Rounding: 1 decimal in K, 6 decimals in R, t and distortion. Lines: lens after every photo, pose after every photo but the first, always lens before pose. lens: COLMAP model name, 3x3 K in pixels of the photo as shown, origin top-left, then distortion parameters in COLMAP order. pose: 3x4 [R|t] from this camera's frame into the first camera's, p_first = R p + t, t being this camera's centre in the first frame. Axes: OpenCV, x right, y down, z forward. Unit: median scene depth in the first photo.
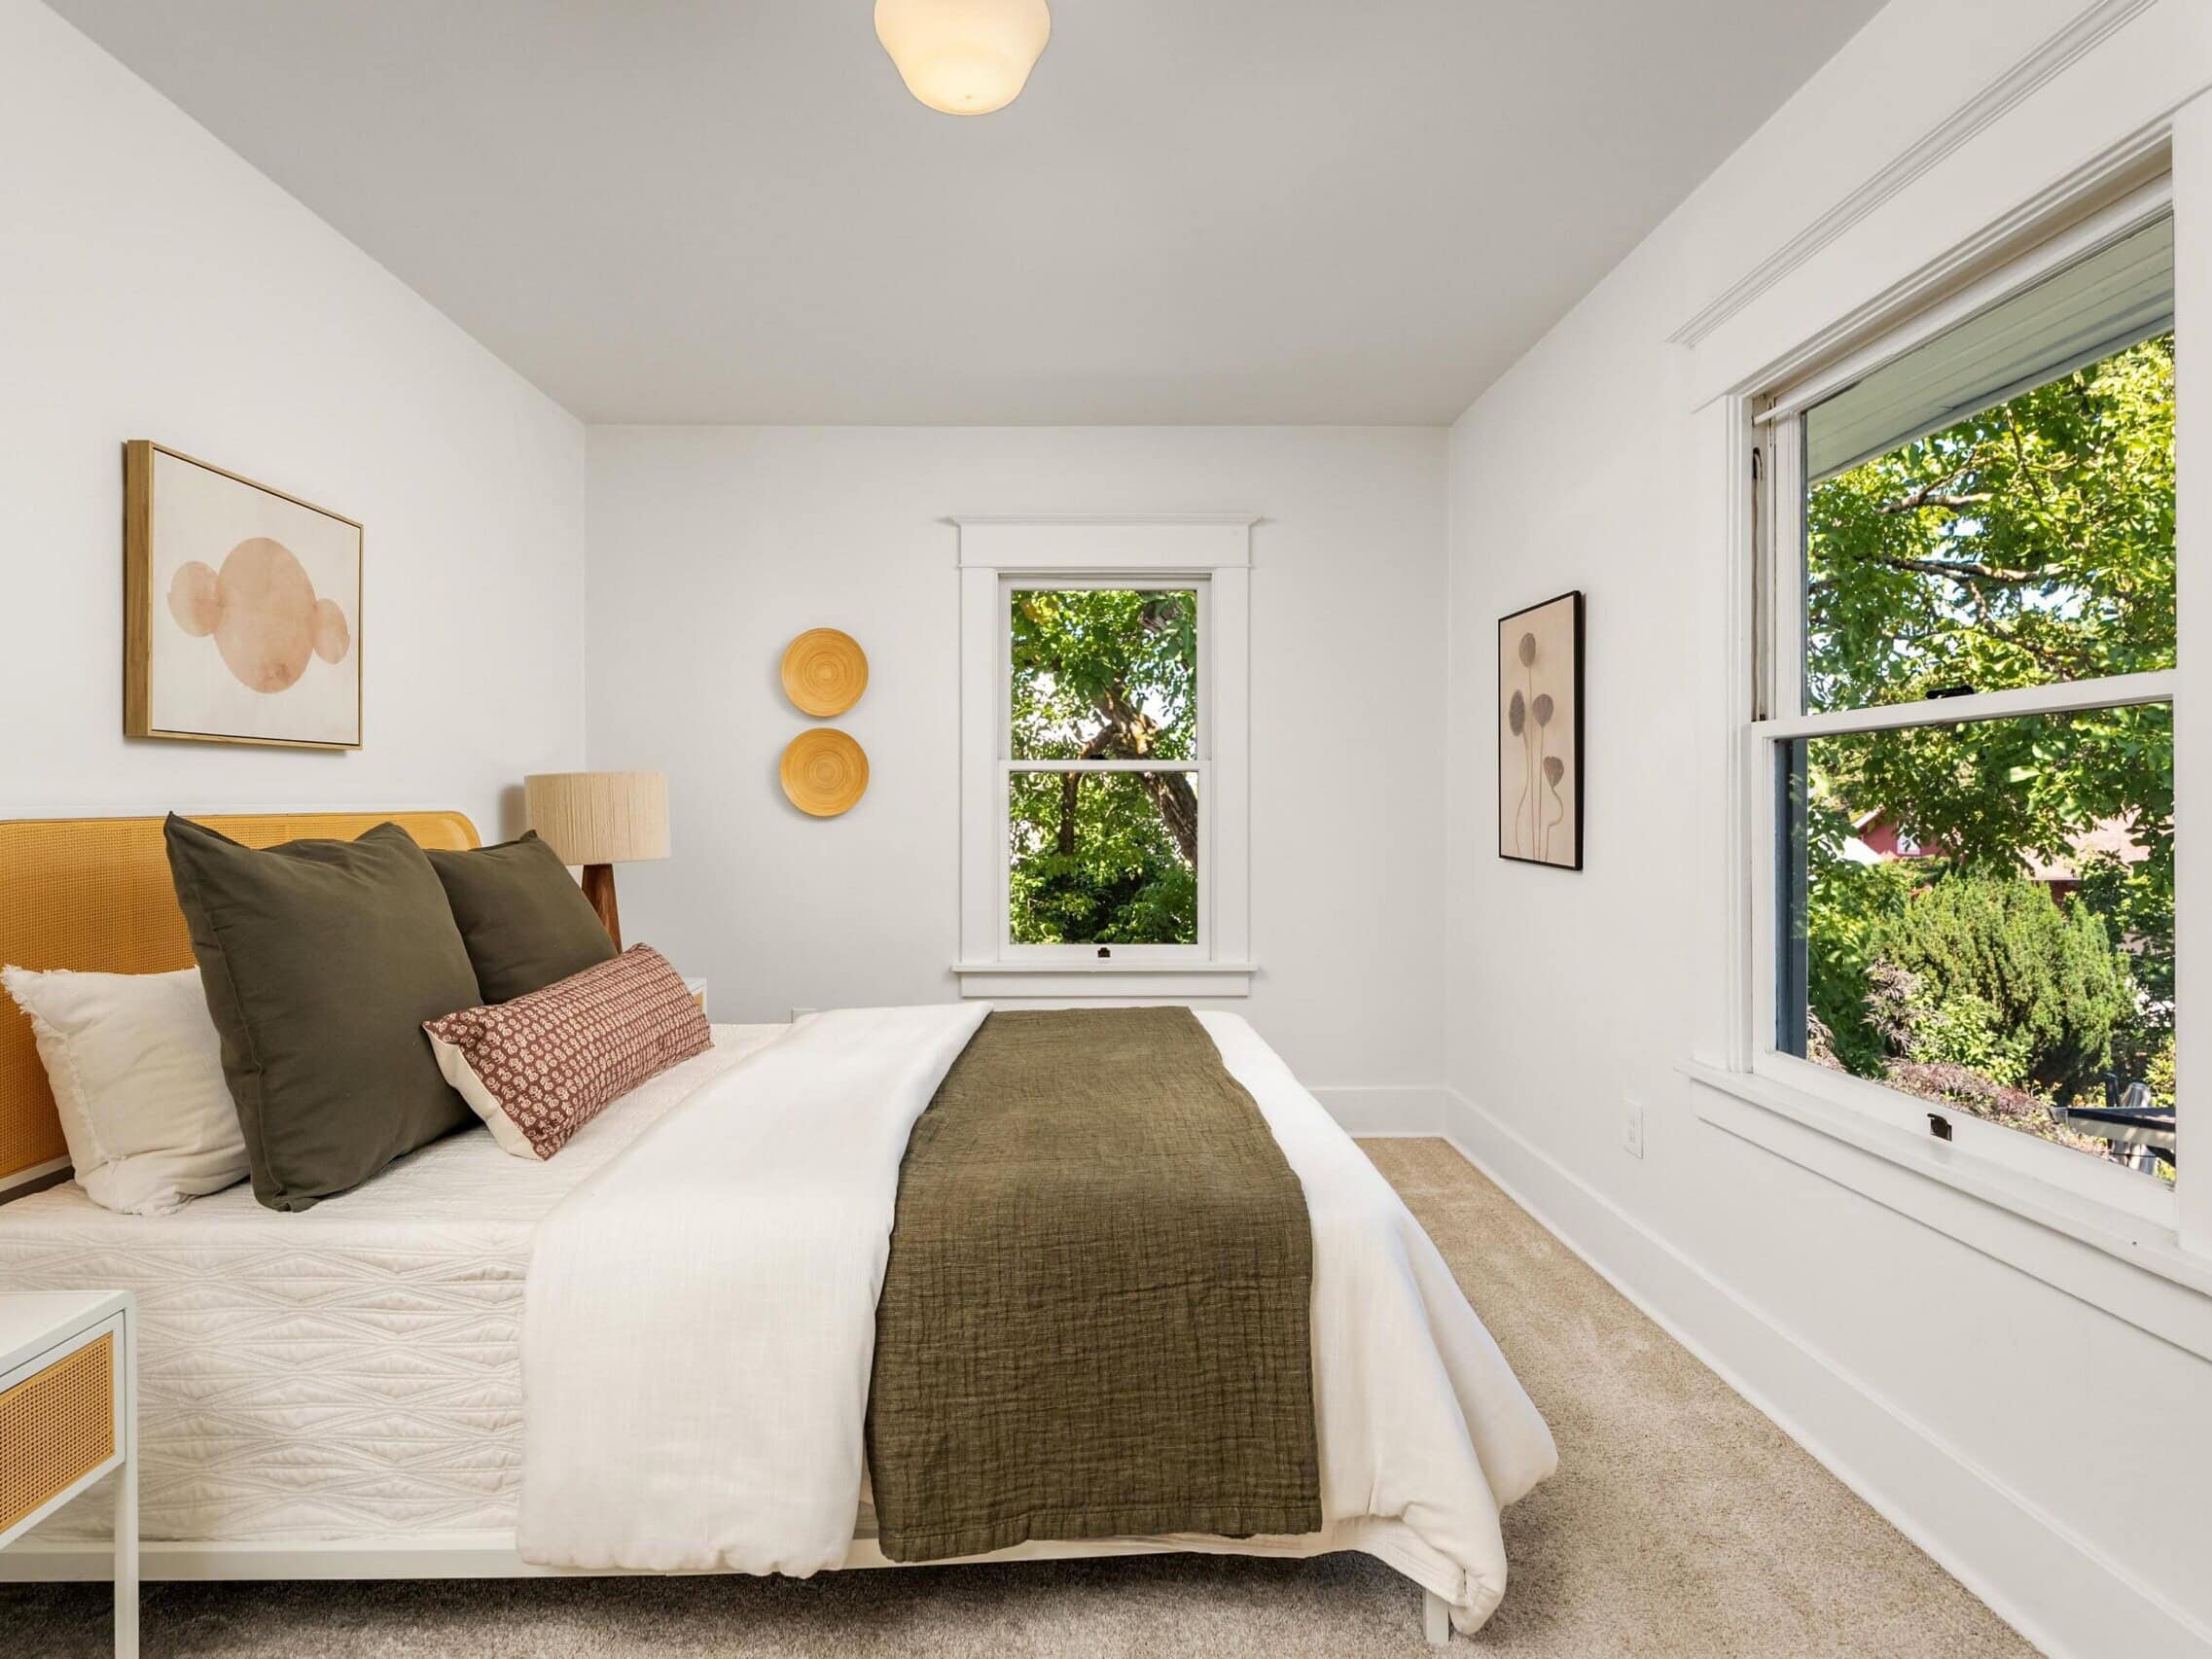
lens RADIAL K [[1135.3, 0, 1098.1], [0, 1135.3, 821.8], [0, 0, 1]] dist [-0.003301, -0.001610]
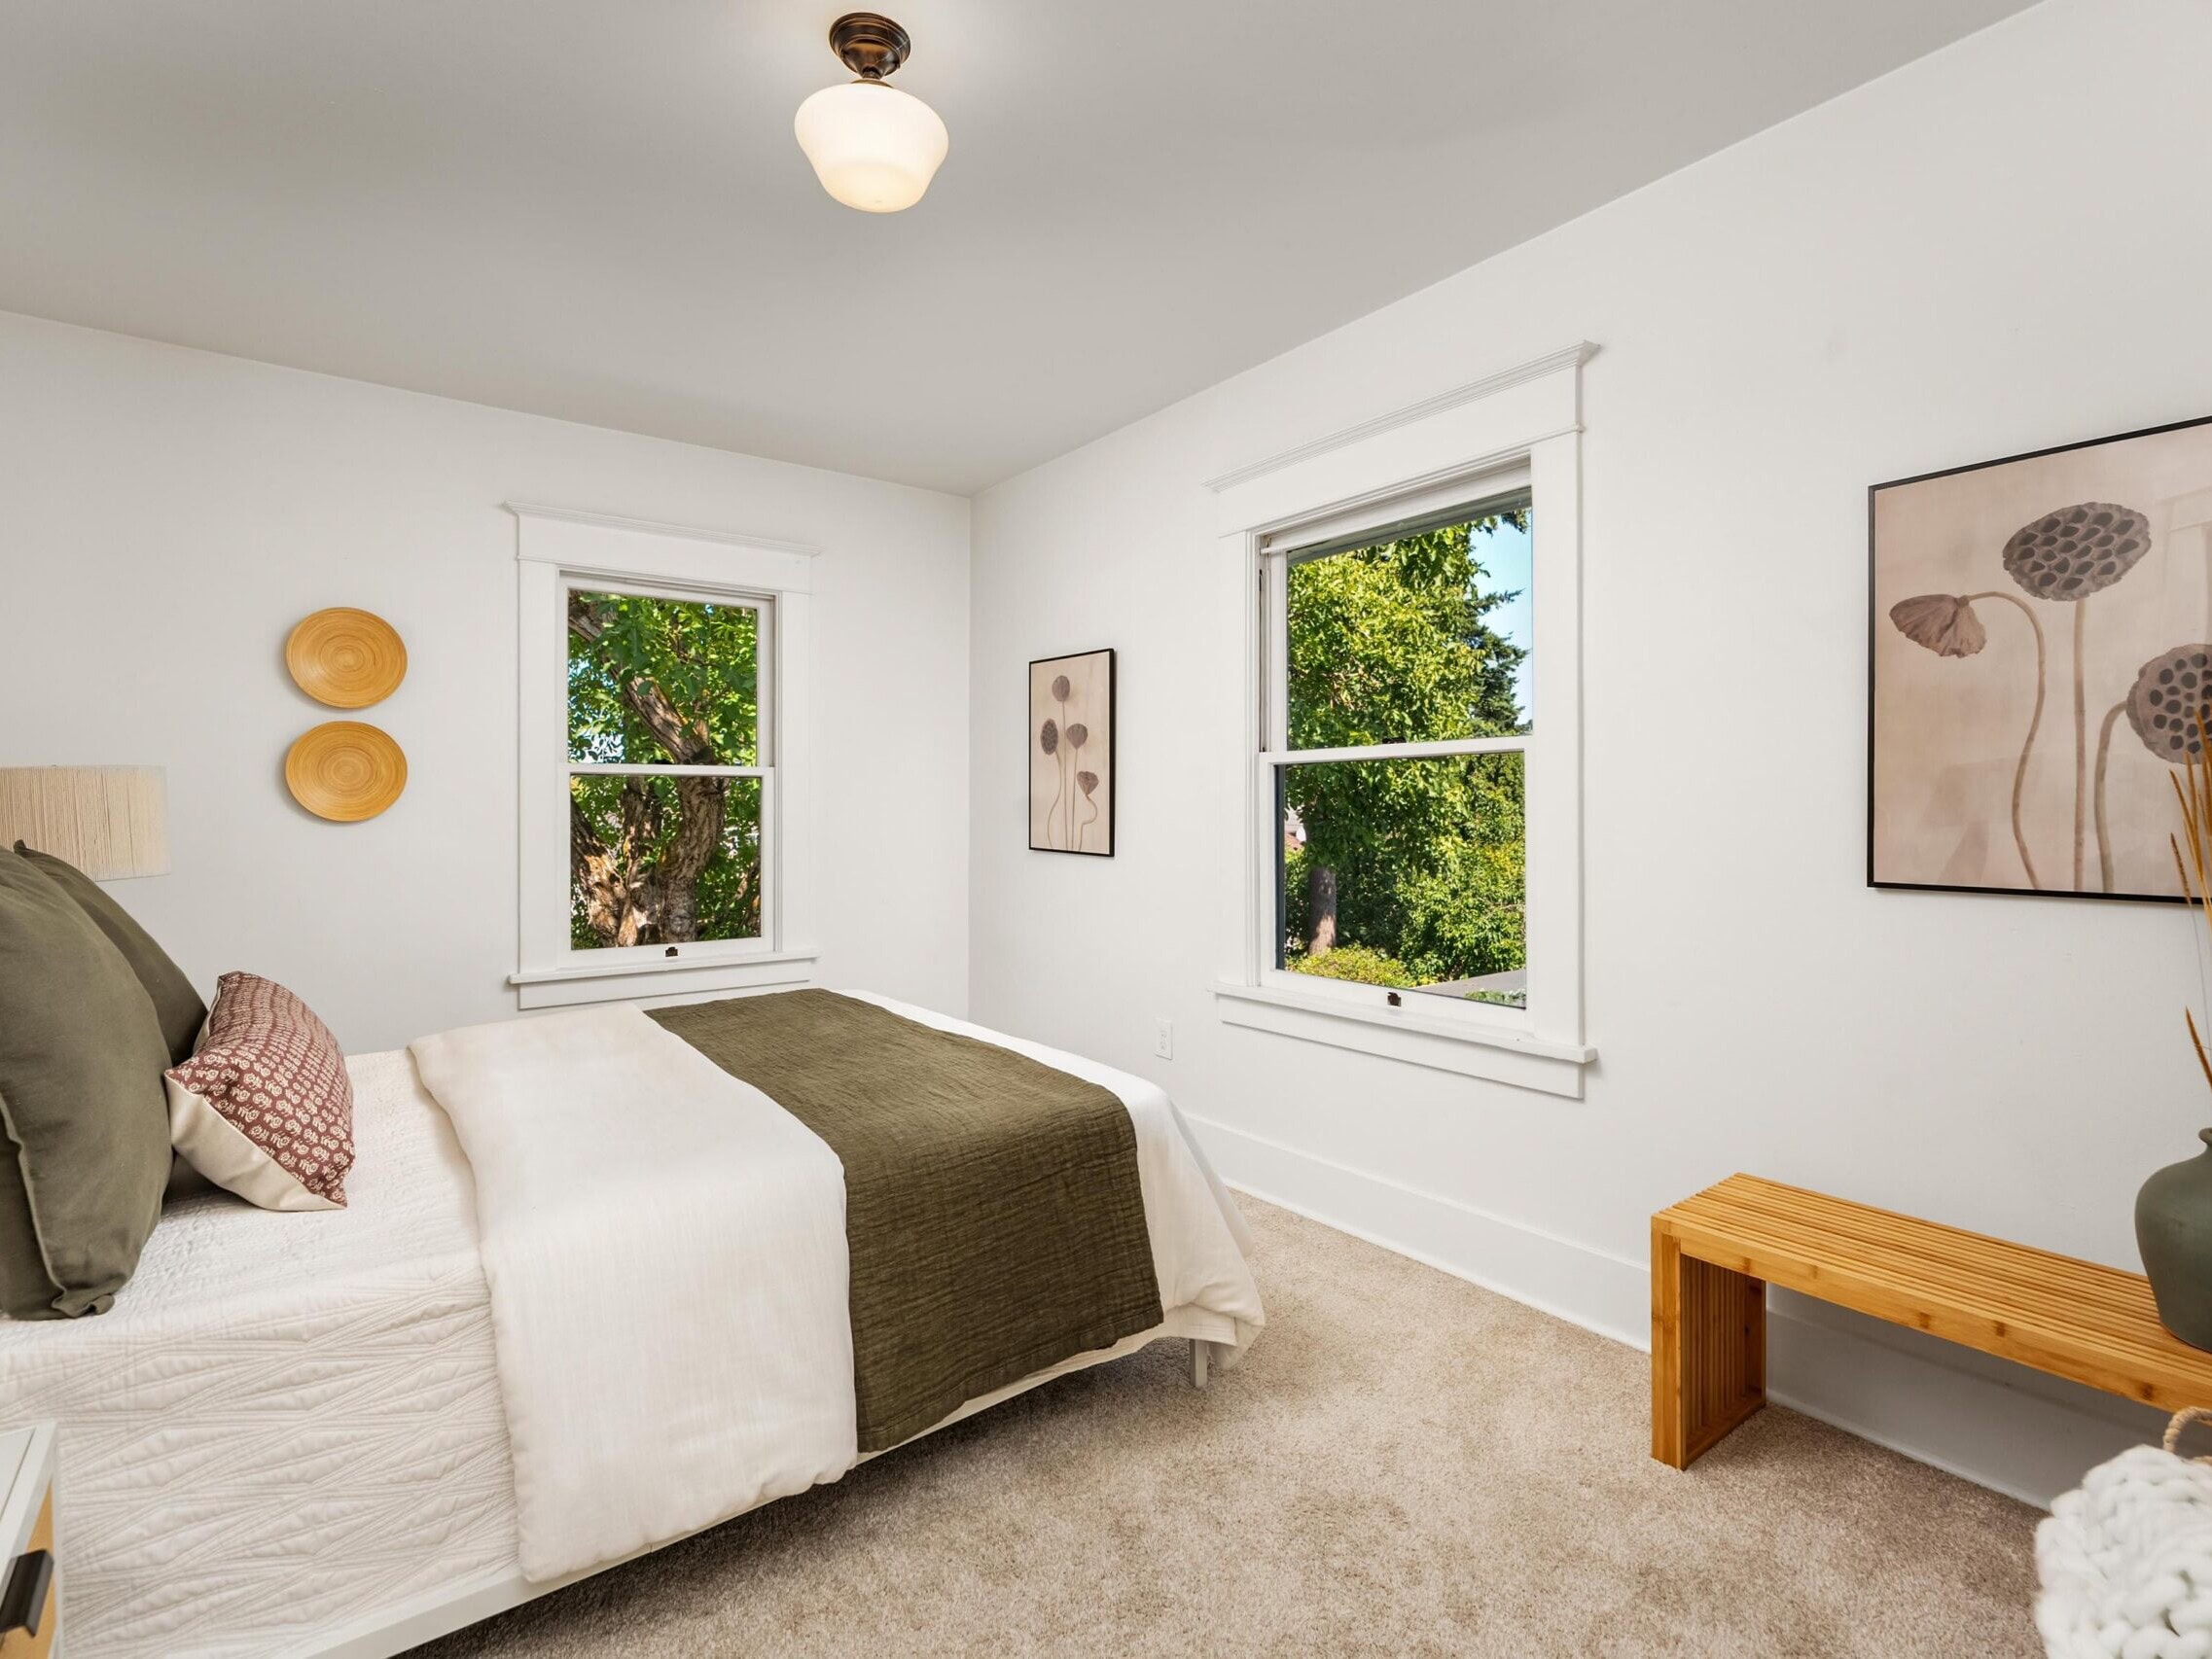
lens RADIAL K [[1059.8, 0, 1106.0], [0, 1059.8, 829.5], [0, 0, 1]] dist [-0.002650, 0.000023]
pose [[0.809678, -0.011559, 0.586760, -0.478346], [0.009144, 0.999933, 0.007080, 0.002624], [-0.586803, -0.000367, 0.809730, -0.019162]]
